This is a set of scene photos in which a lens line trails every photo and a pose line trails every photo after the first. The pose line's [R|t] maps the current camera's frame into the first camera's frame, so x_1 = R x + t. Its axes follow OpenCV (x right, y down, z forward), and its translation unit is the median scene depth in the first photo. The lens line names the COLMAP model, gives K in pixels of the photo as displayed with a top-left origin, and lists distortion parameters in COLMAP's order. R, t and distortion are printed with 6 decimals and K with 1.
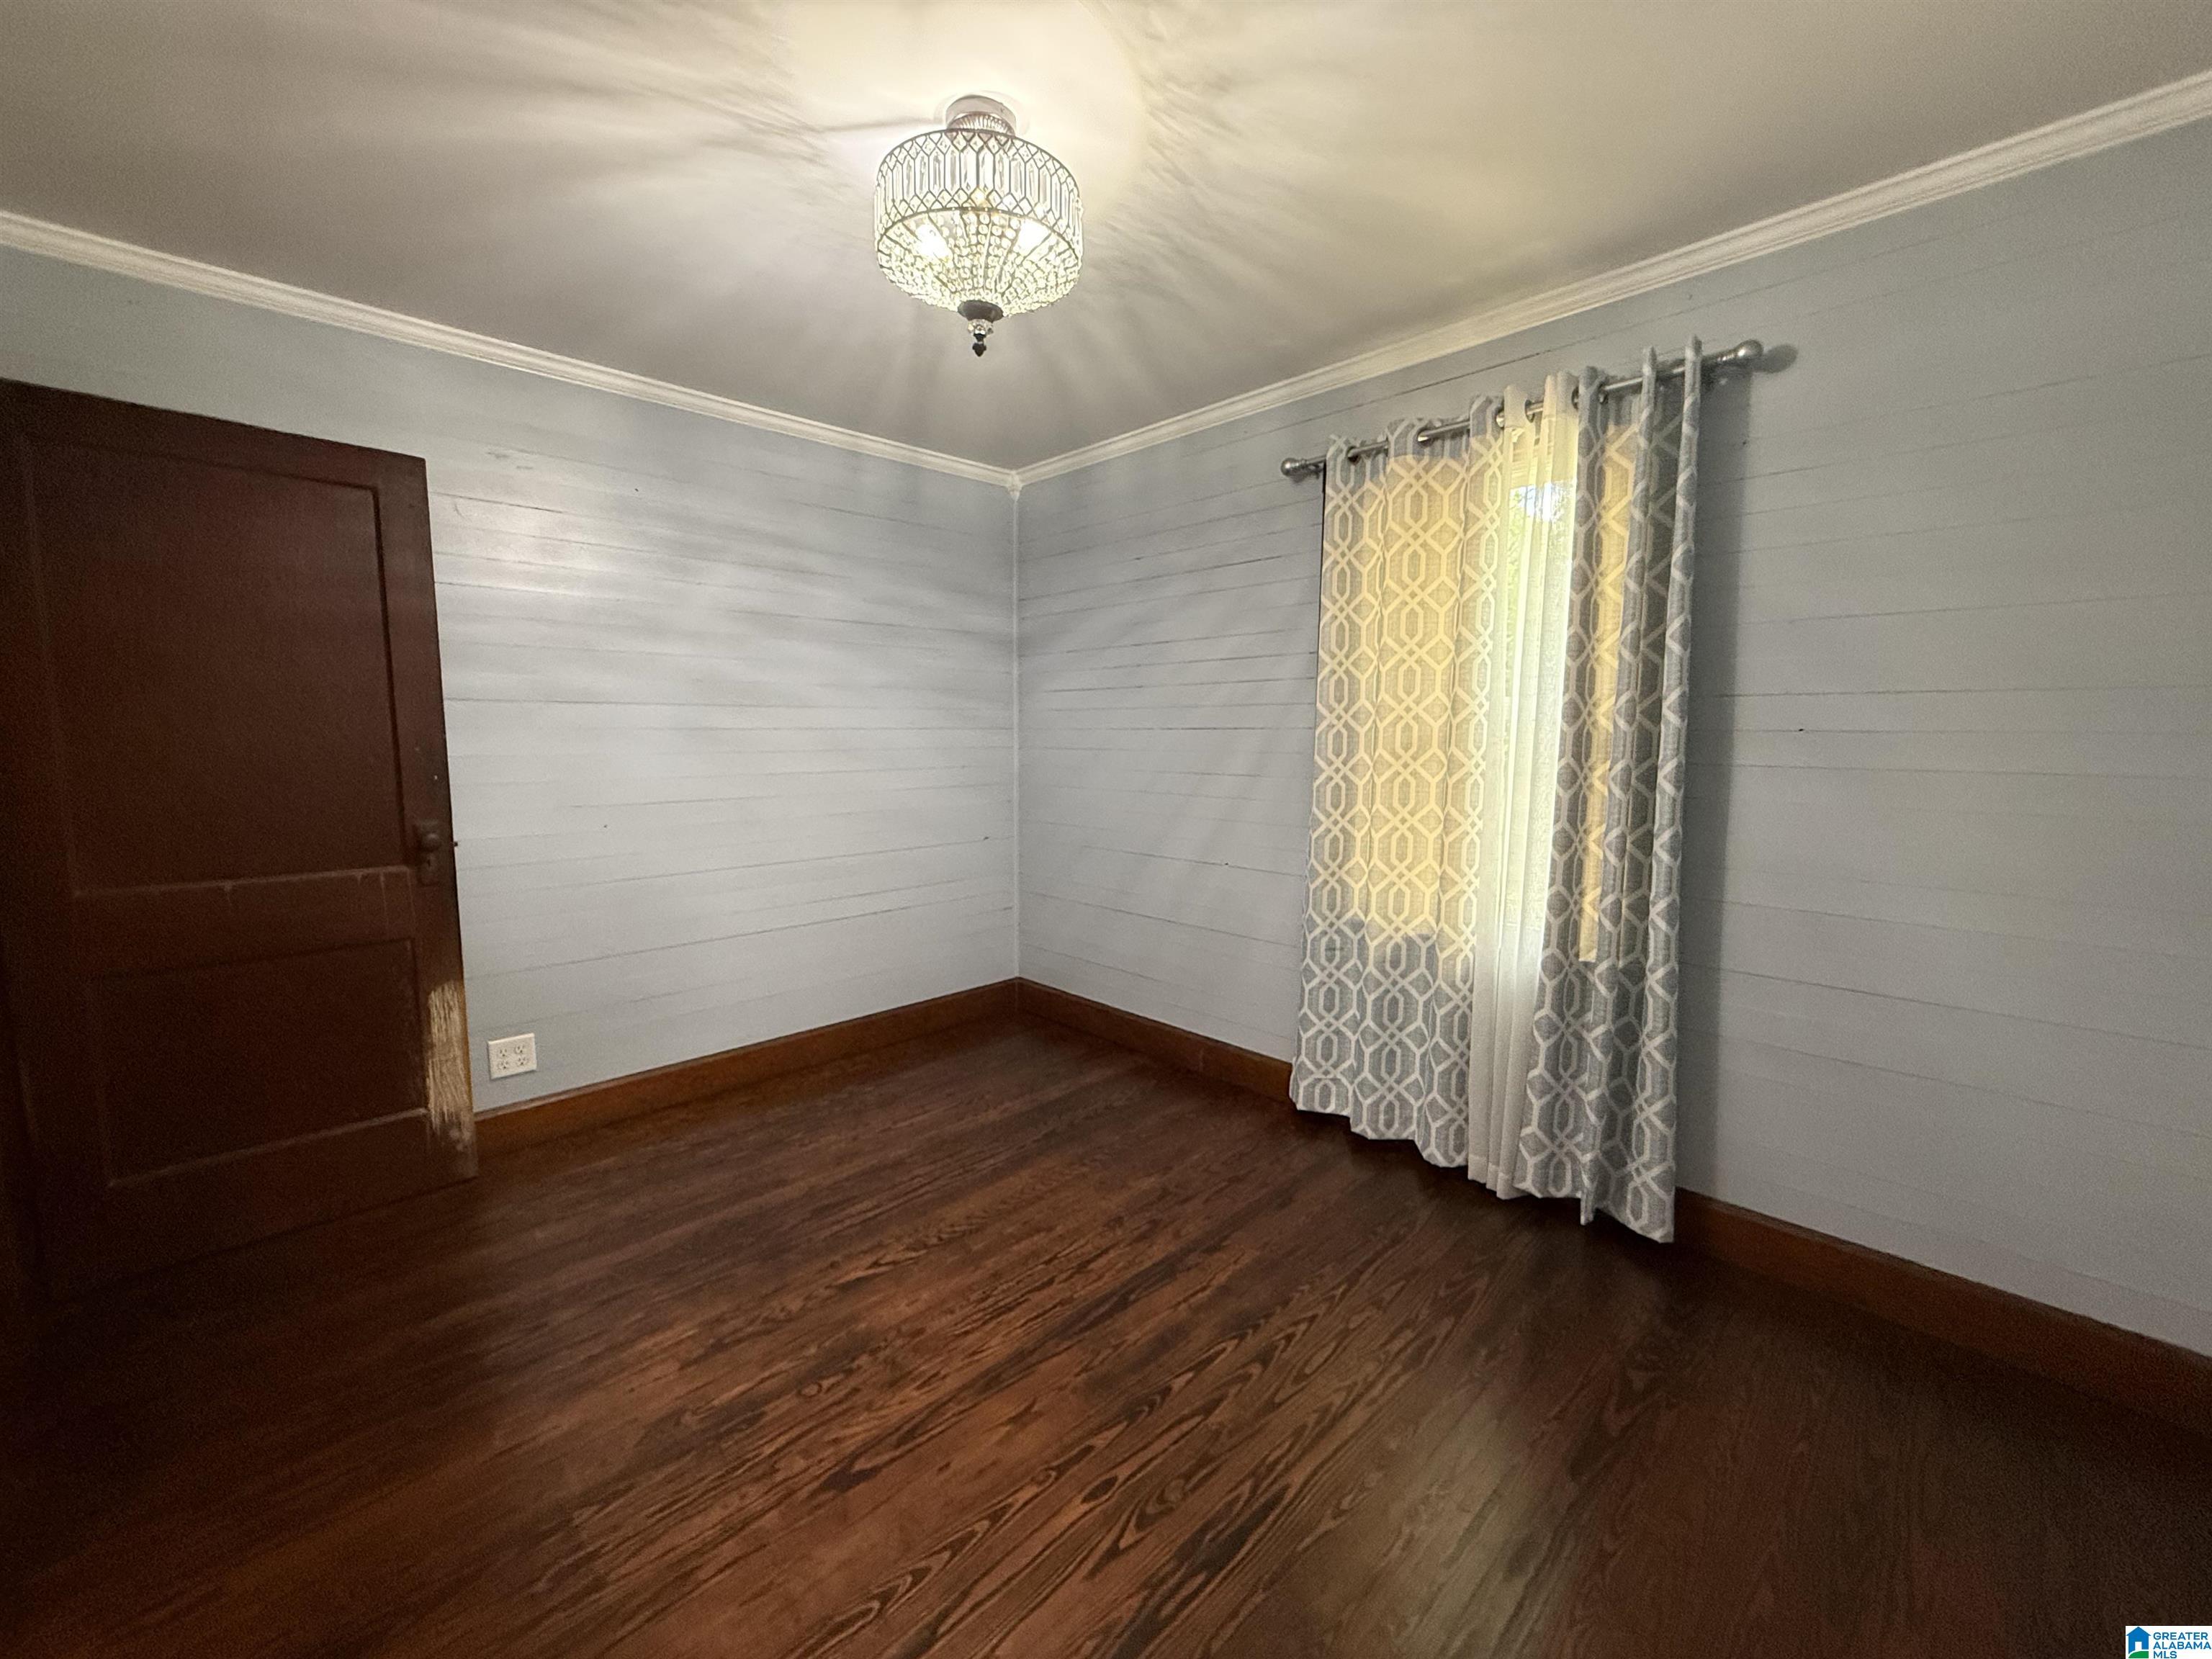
lens RADIAL K [[881.5, 0, 1096.2], [0, 881.5, 831.0], [0, 0, 1]] dist [-0.000479, -0.000840]
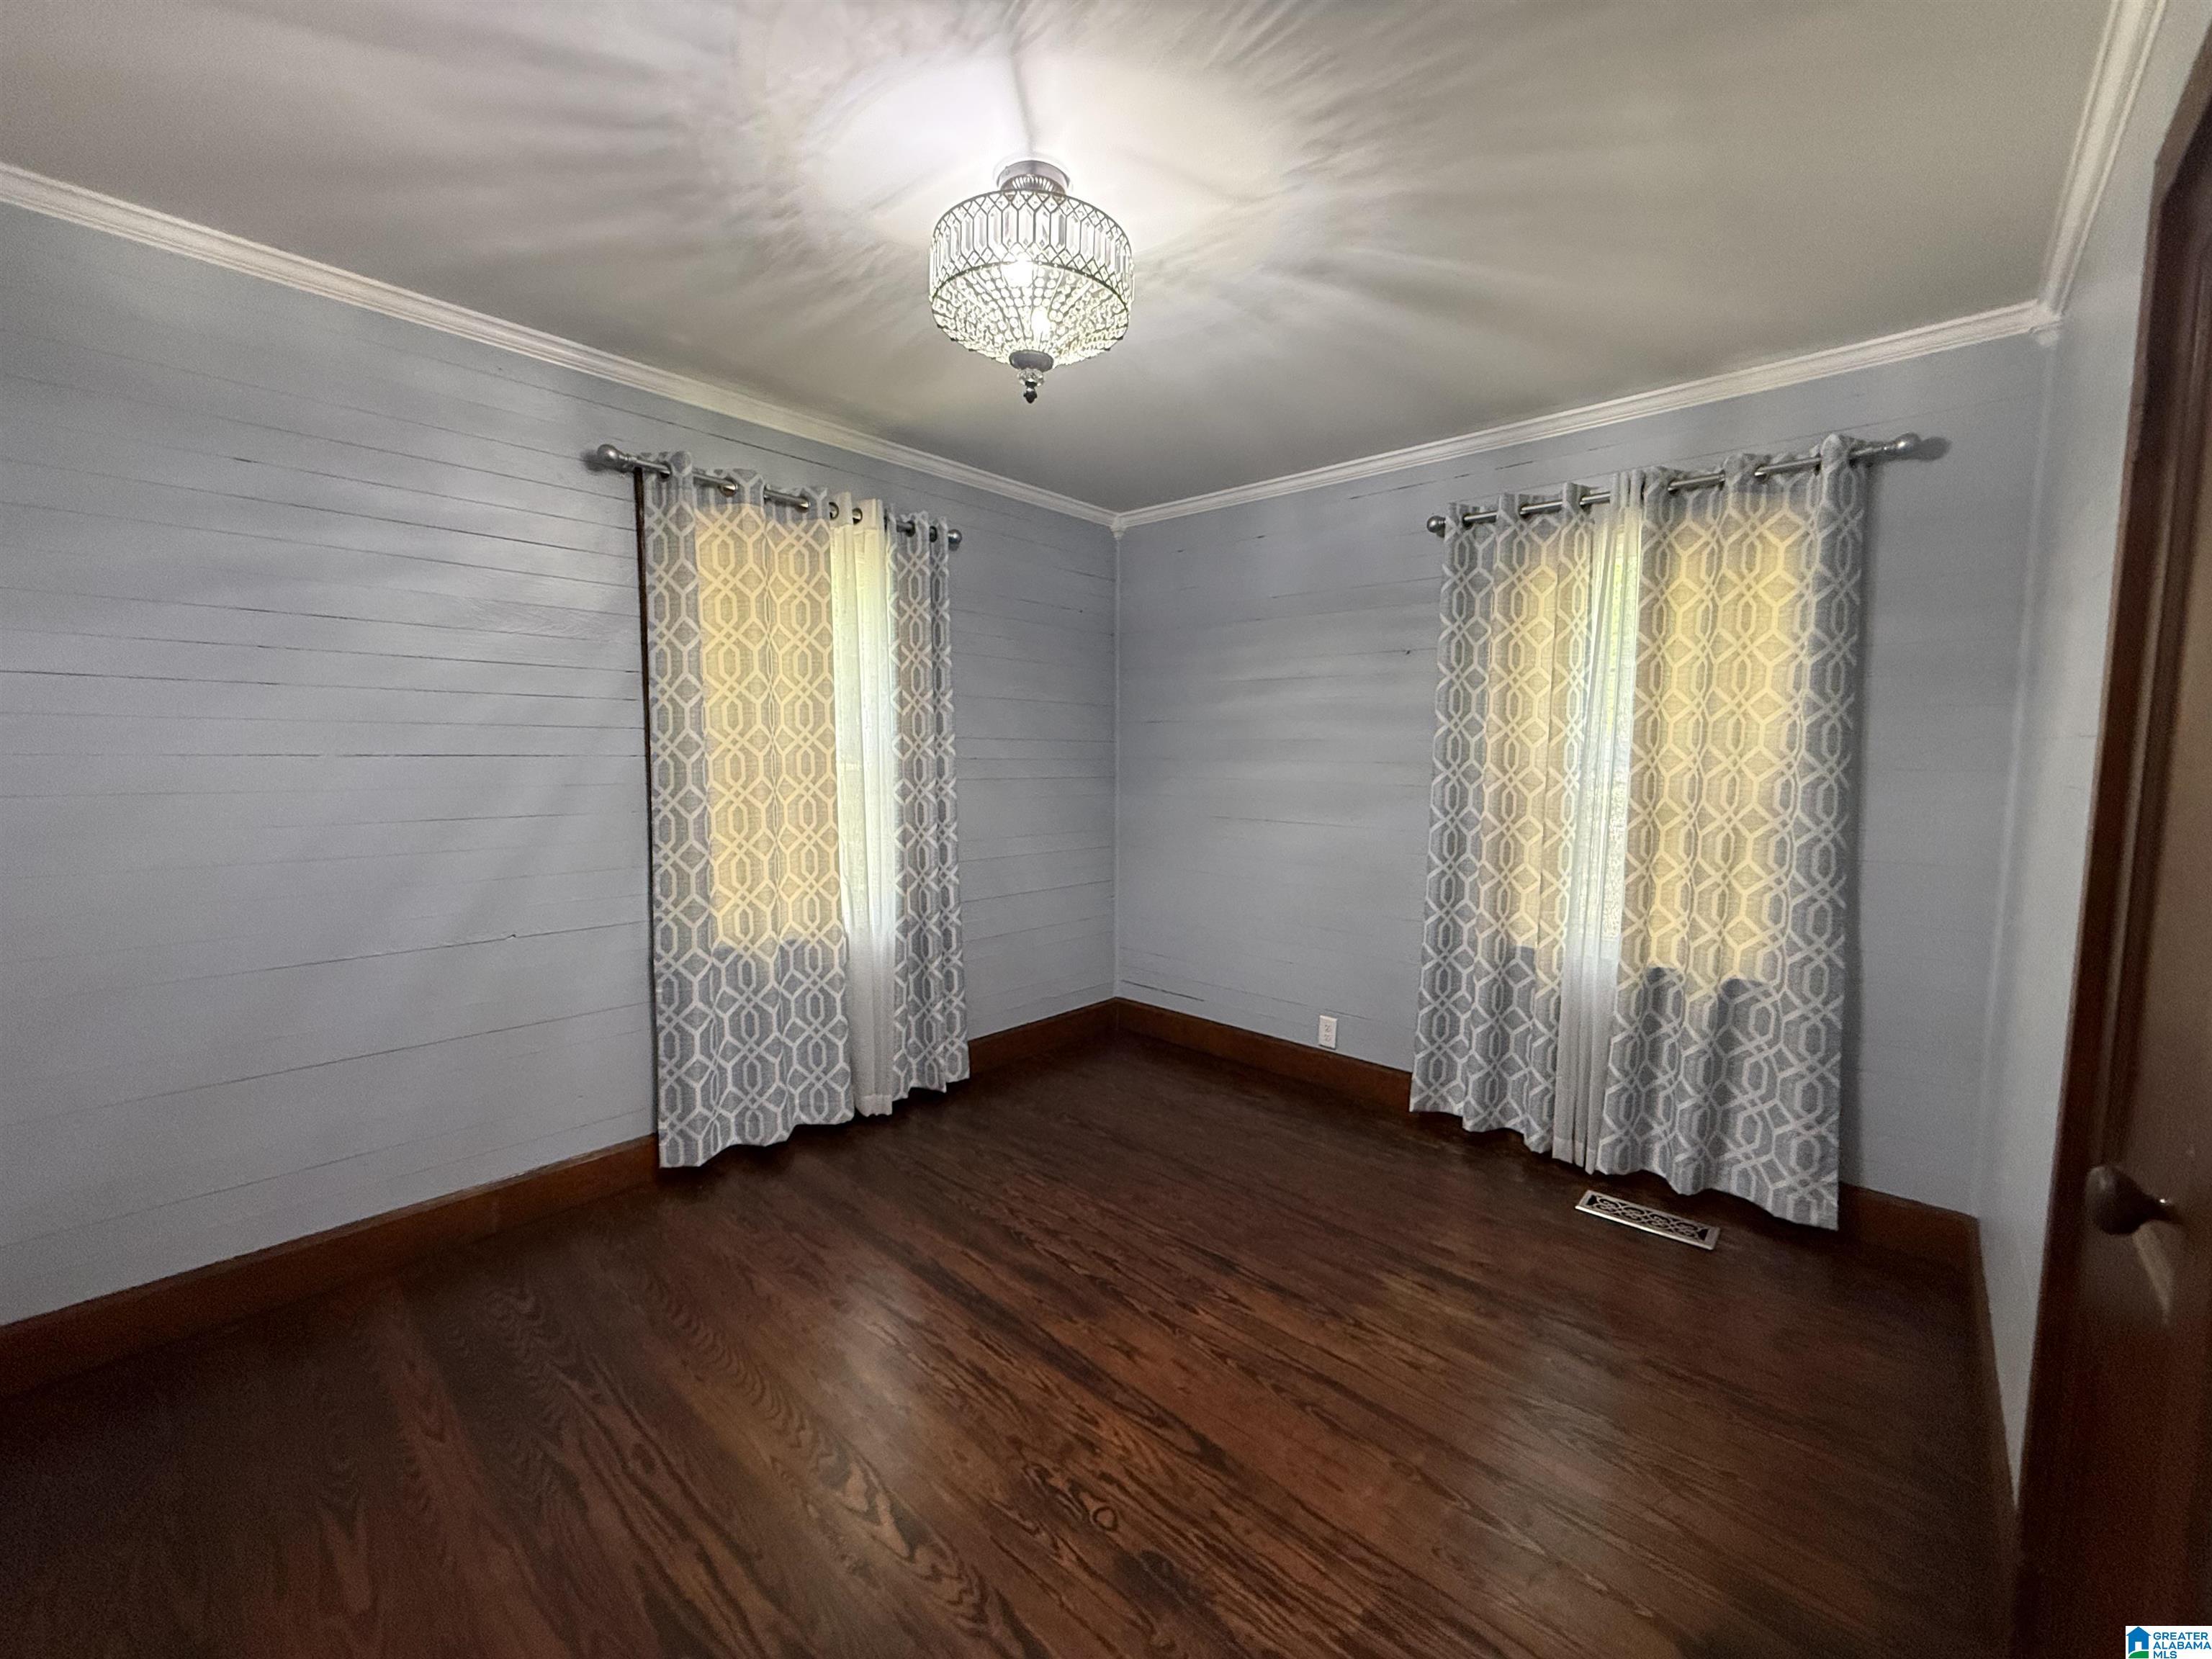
lens RADIAL K [[881.5, 0, 1102.0], [0, 881.5, 831.5], [0, 0, 1]] dist [-0.000479, -0.000840]
pose [[-0.058774, -0.090857, 0.994128, -0.895683], [0.100521, 0.990249, 0.096445, -0.103713], [-0.993197, 0.105599, -0.049068, 0.766179]]
